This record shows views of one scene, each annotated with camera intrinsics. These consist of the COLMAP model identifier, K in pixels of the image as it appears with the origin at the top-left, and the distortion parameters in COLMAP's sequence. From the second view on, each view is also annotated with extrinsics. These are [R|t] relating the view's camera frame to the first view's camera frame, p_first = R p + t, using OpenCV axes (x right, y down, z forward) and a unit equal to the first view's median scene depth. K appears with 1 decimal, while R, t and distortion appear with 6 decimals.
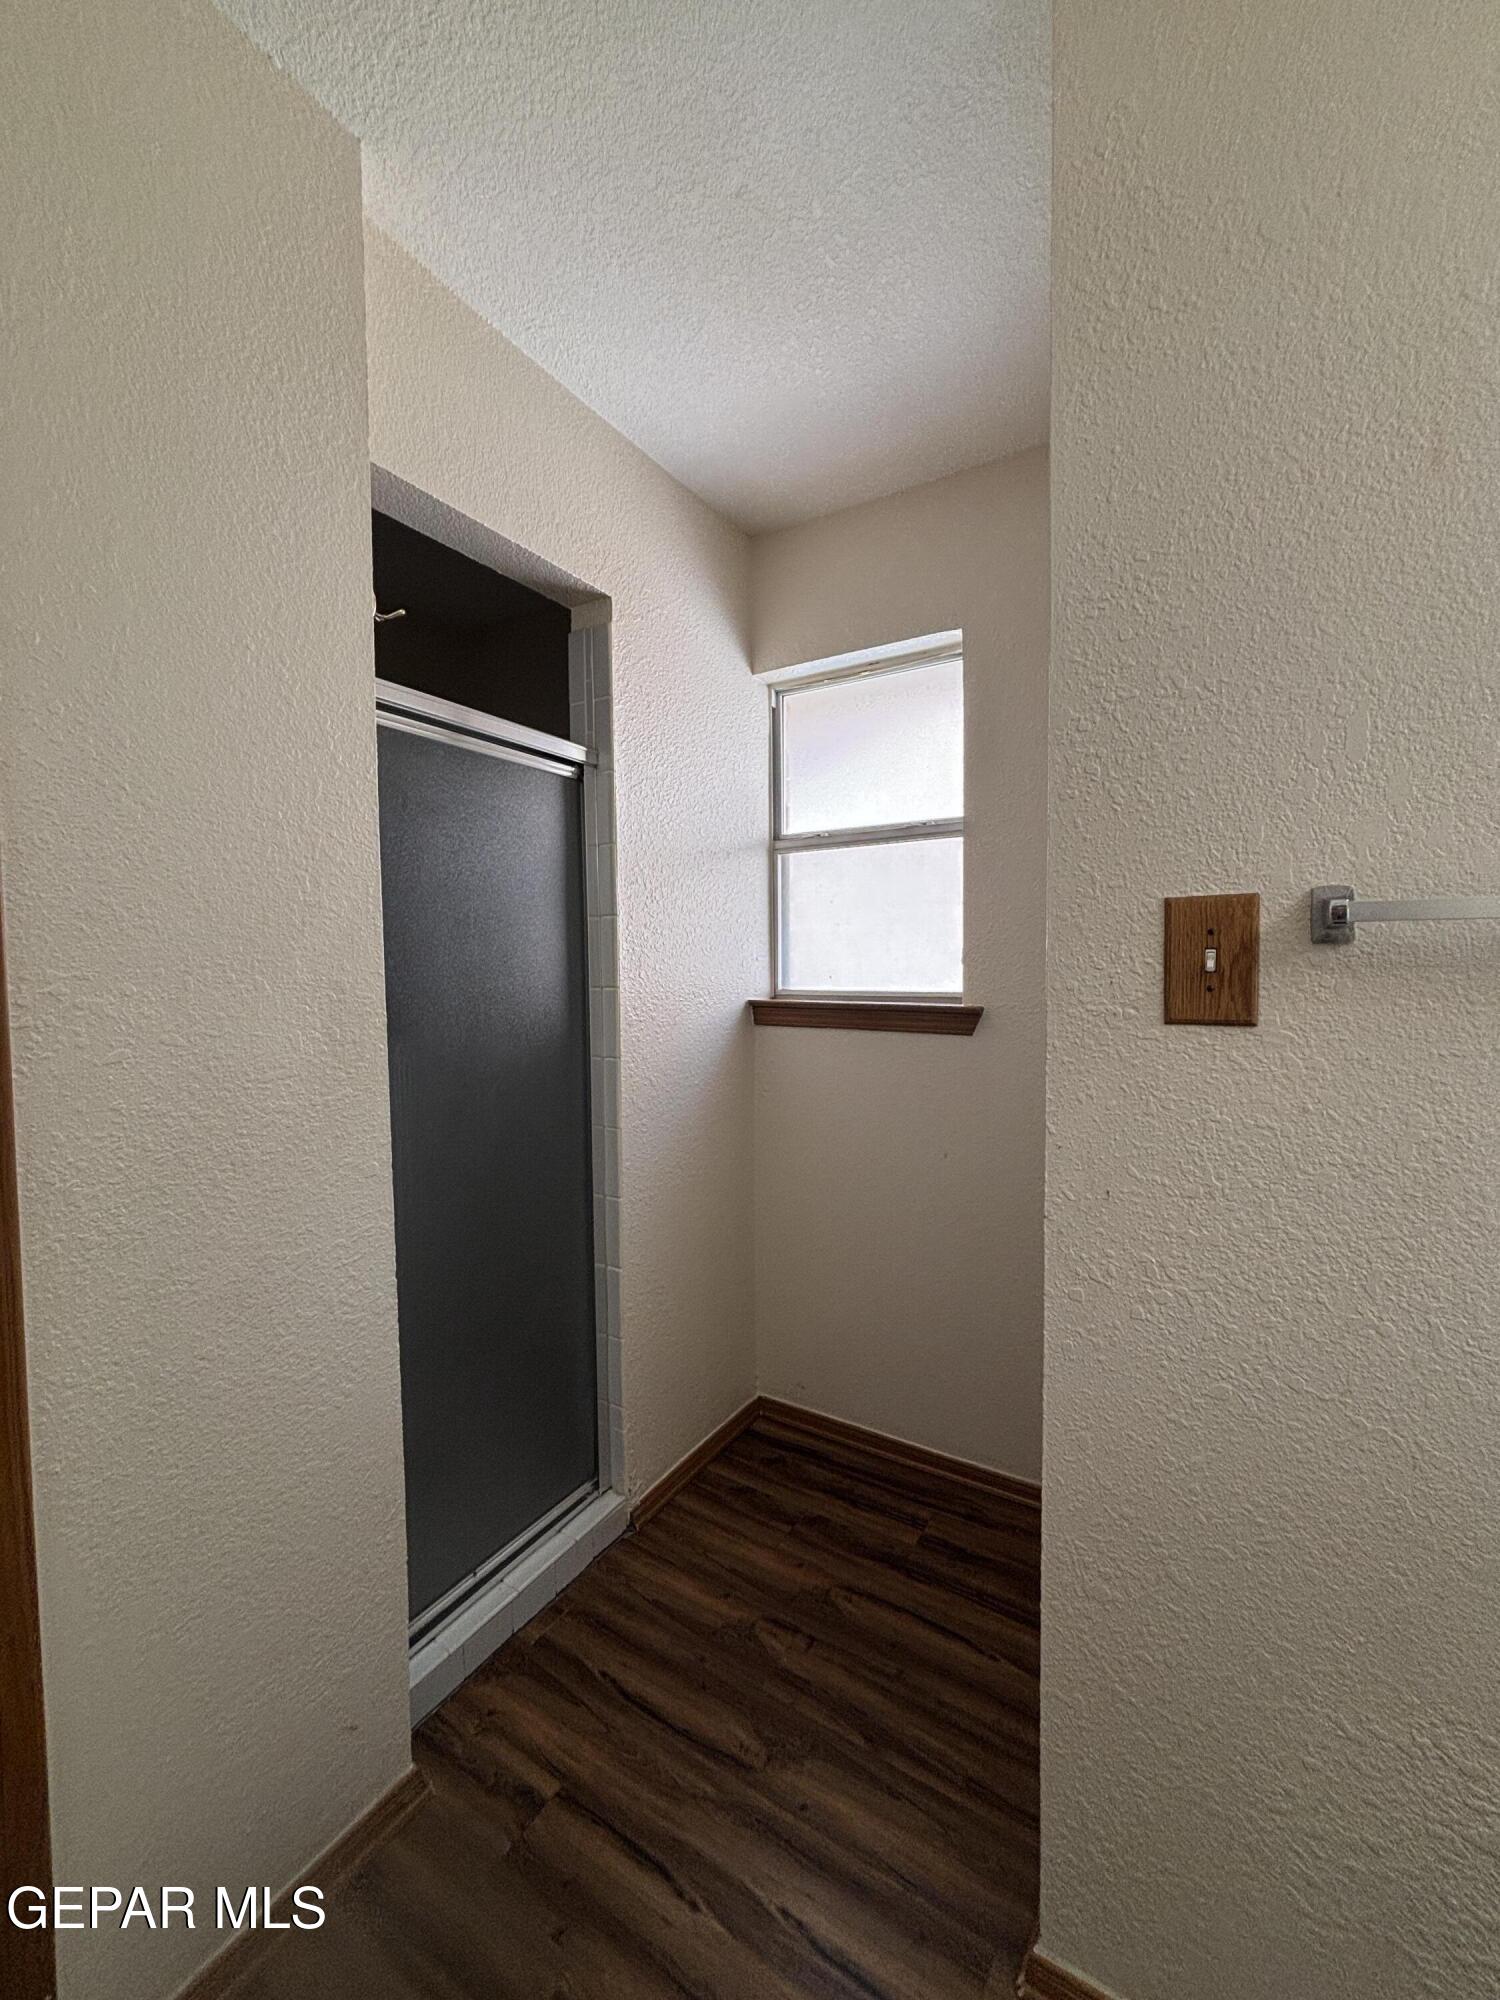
lens RADIAL K [[804.4, 0, 750.5], [0, 804.4, 1001.6], [0, 0, 1]] dist [0.002966, -0.000146]
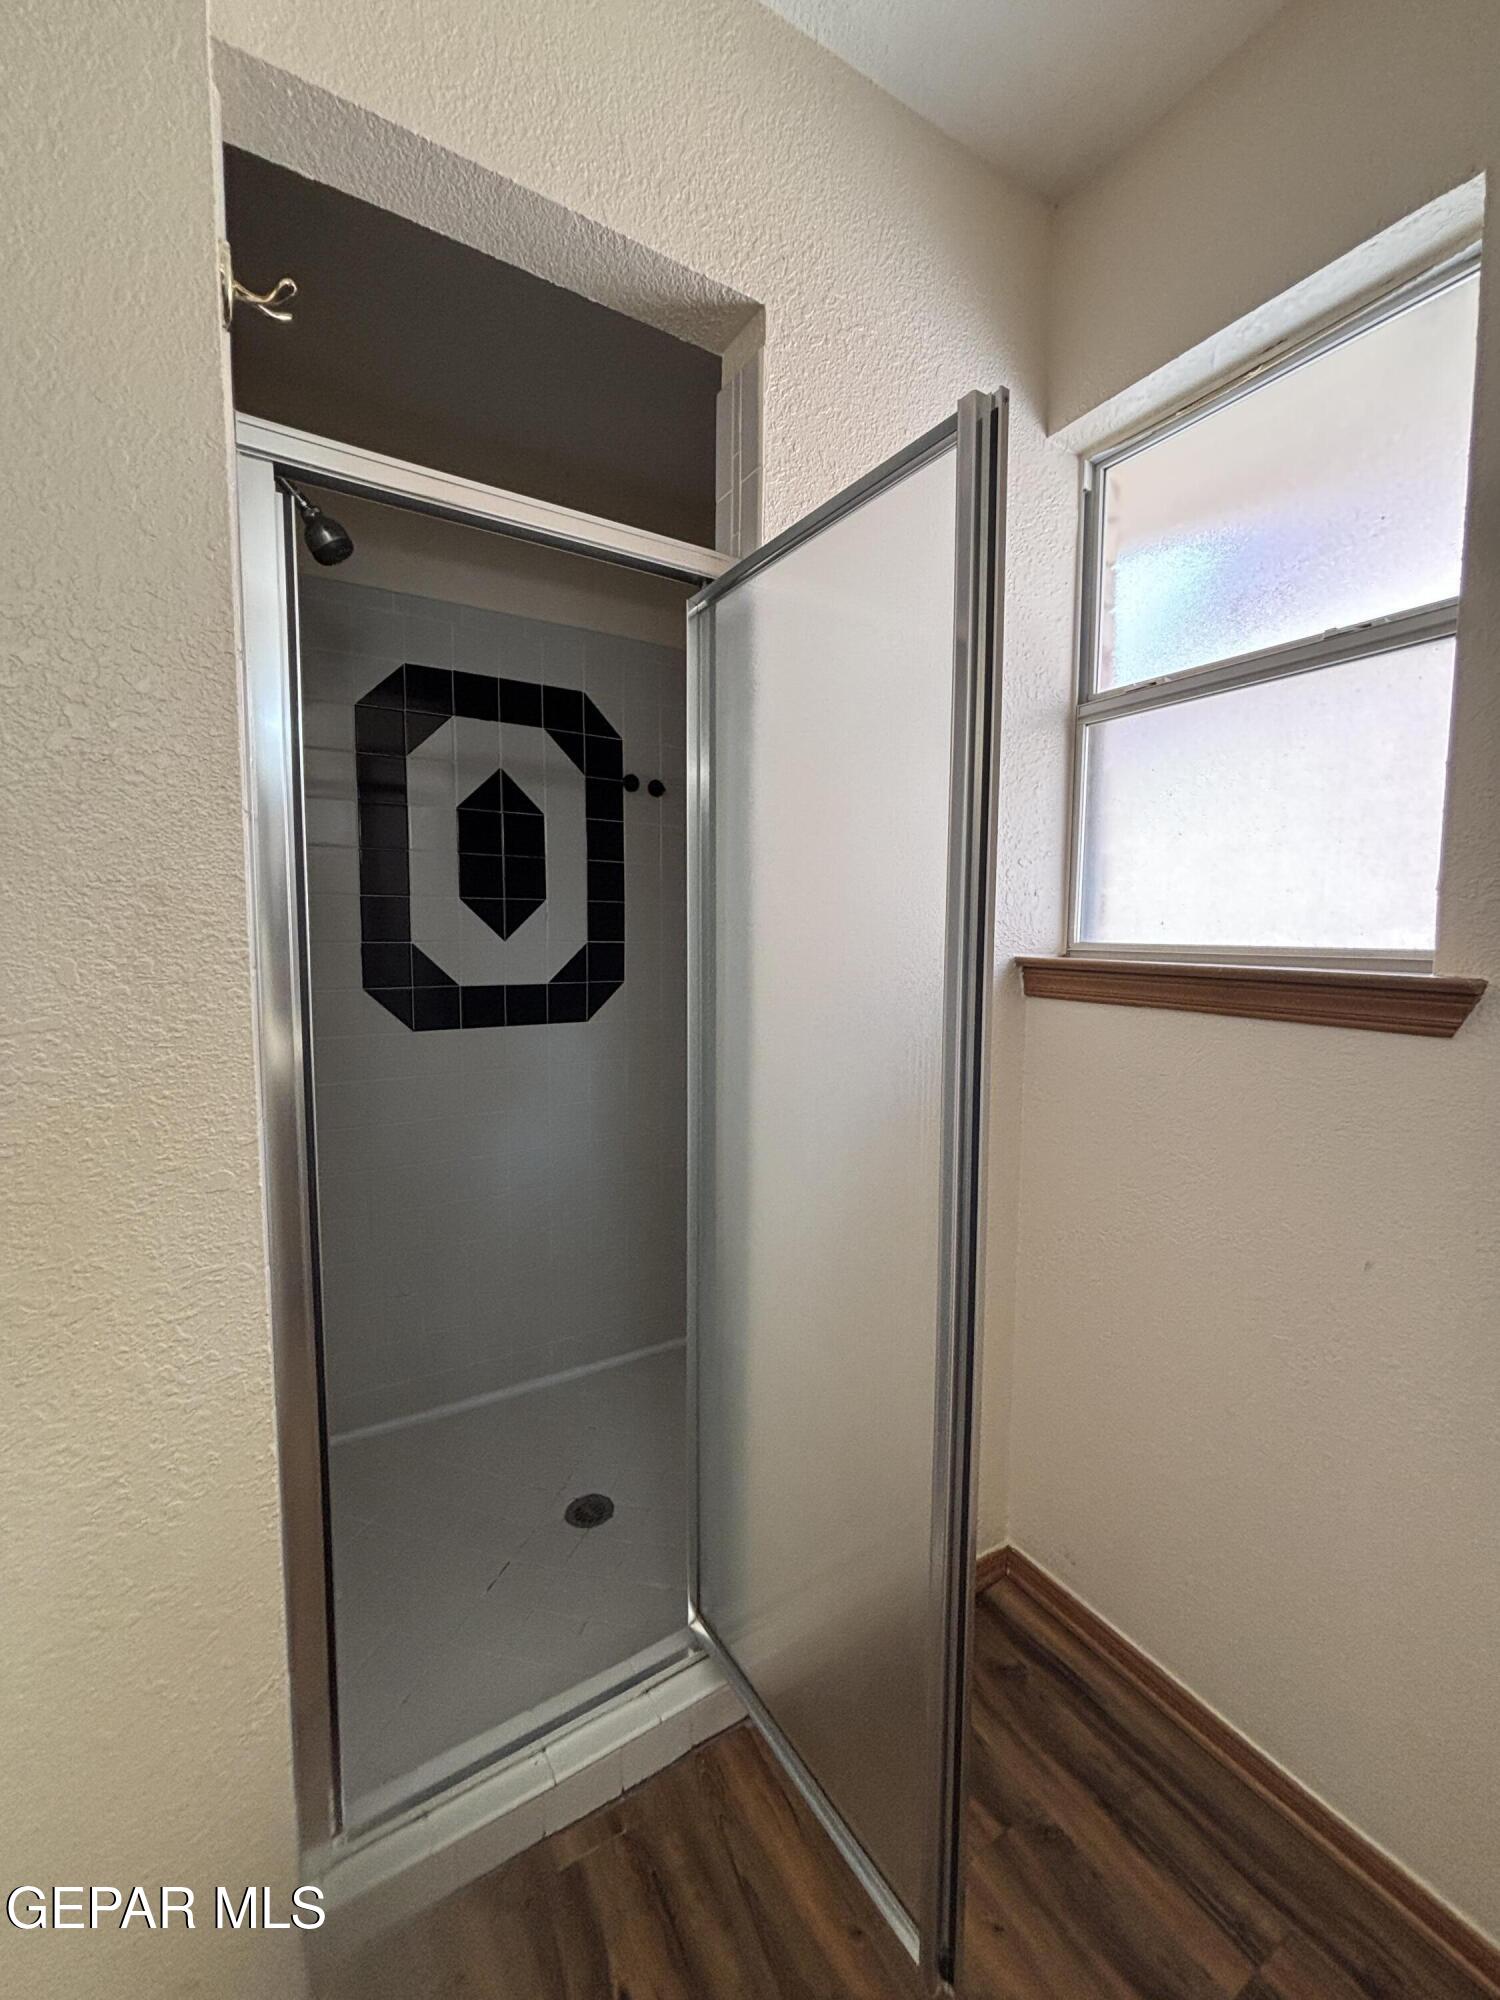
lens RADIAL K [[809.9, 0, 748.1], [0, 809.9, 993.0], [0, 0, 1]] dist [-0.000226, 0.000164]
pose [[0.892343, 0.050869, -0.448483, 0.127568], [-0.035605, 0.998466, 0.042408, 0.010577], [0.449952, -0.021875, 0.892785, 0.412328]]
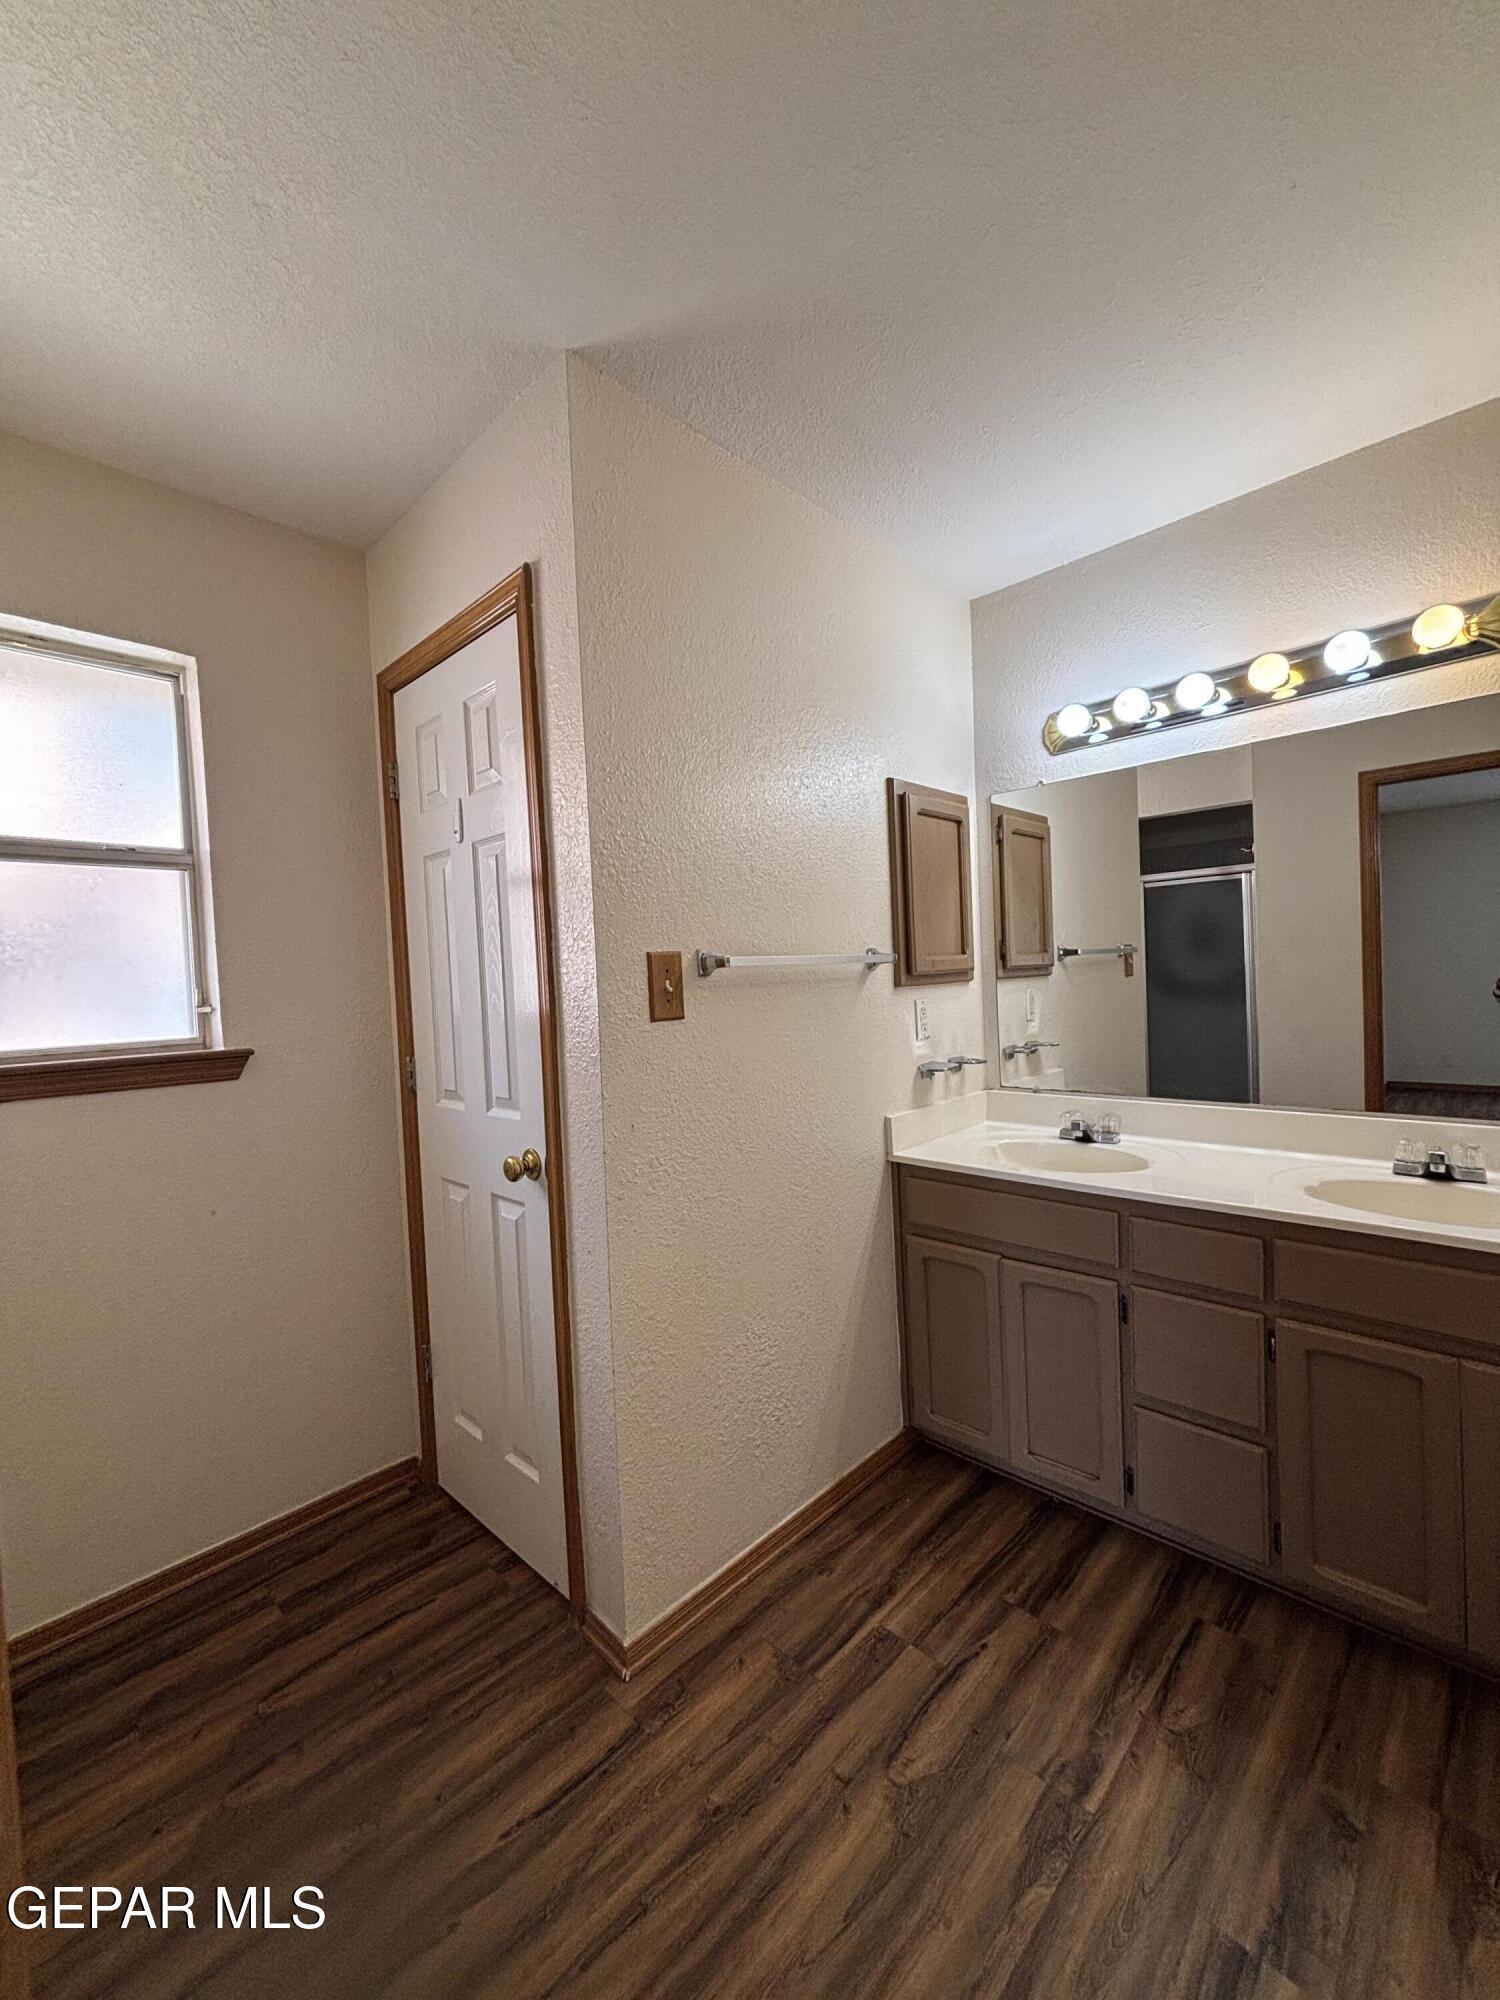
lens RADIAL K [[804.4, 0, 750.5], [0, 804.4, 1001.6], [0, 0, 1]] dist [0.002966, -0.000146]
pose [[0.209557, -0.031766, 0.977280, -0.600386], [0.087465, 0.996074, 0.013621, -0.011519], [-0.973877, 0.082624, 0.211512, 0.207555]]
